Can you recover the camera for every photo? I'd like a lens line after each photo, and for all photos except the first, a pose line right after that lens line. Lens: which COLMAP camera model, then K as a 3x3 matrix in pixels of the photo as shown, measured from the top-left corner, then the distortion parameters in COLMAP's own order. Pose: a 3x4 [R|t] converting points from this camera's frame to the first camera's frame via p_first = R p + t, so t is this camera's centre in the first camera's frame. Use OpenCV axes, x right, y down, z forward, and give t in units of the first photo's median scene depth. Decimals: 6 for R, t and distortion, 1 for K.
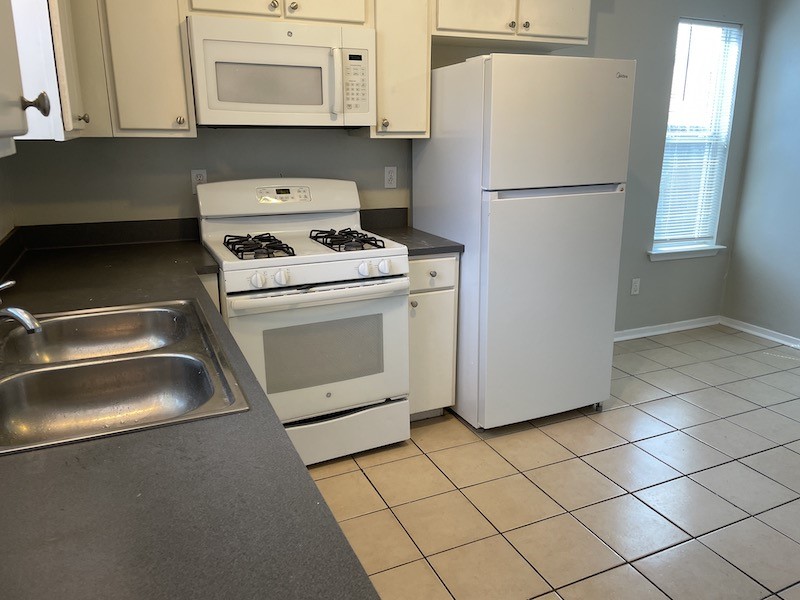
lens RADIAL K [[581.8, 0, 399.3], [0, 581.8, 317.6], [0, 0, 1]] dist [0.000947, 0.000138]
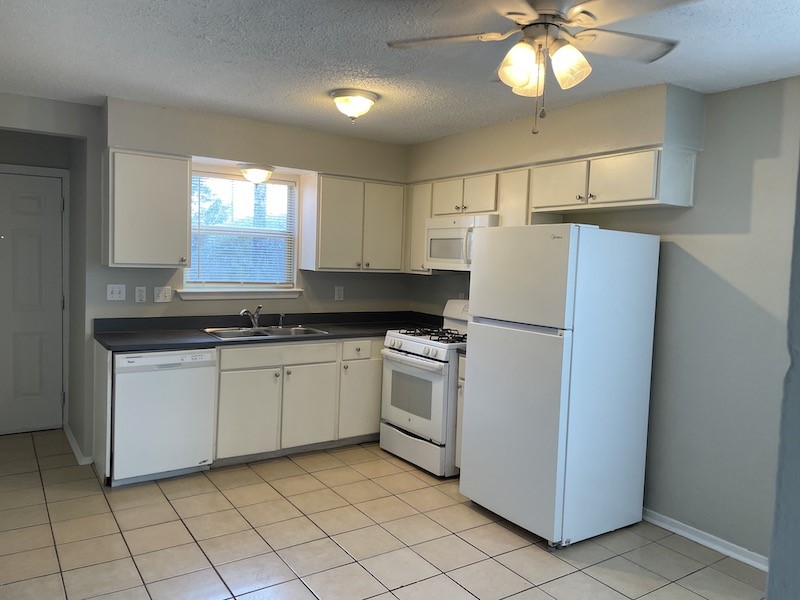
lens RADIAL K [[612.8, 0, 400.0], [0, 612.8, 300.0], [0, 0, 1]] dist [0.001254, 0.003269]
pose [[0.154604, 0.074470, -0.985166, 1.702968], [-0.324303, 0.945729, 0.020595, -0.239094], [0.933234, 0.316308, 0.170364, 0.584694]]
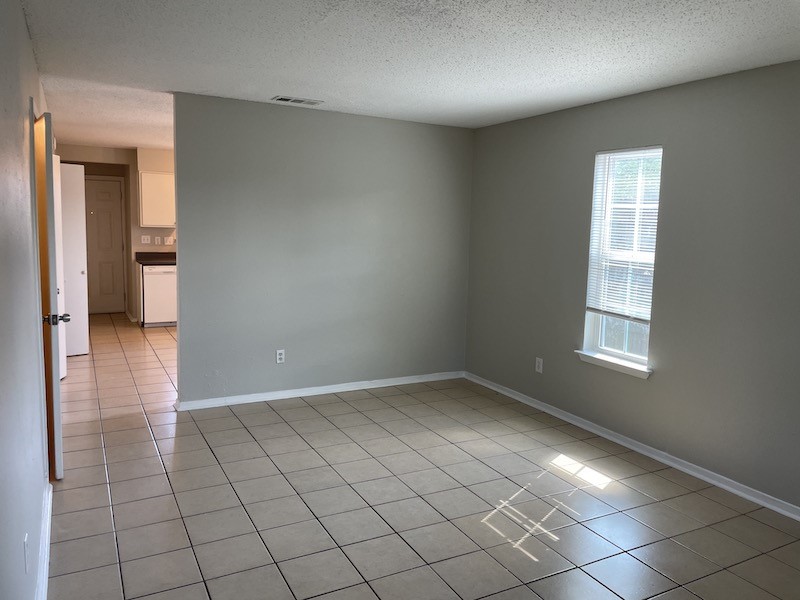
lens RADIAL K [[612.8, 0, 400.0], [0, 612.8, 300.0], [0, 0, 1]] dist [0.001254, 0.003269]
pose [[0.058649, 0.137022, -0.988830, 3.246325], [-0.313238, 0.943036, 0.112097, -0.455084], [0.947862, 0.303165, 0.098228, 1.173186]]
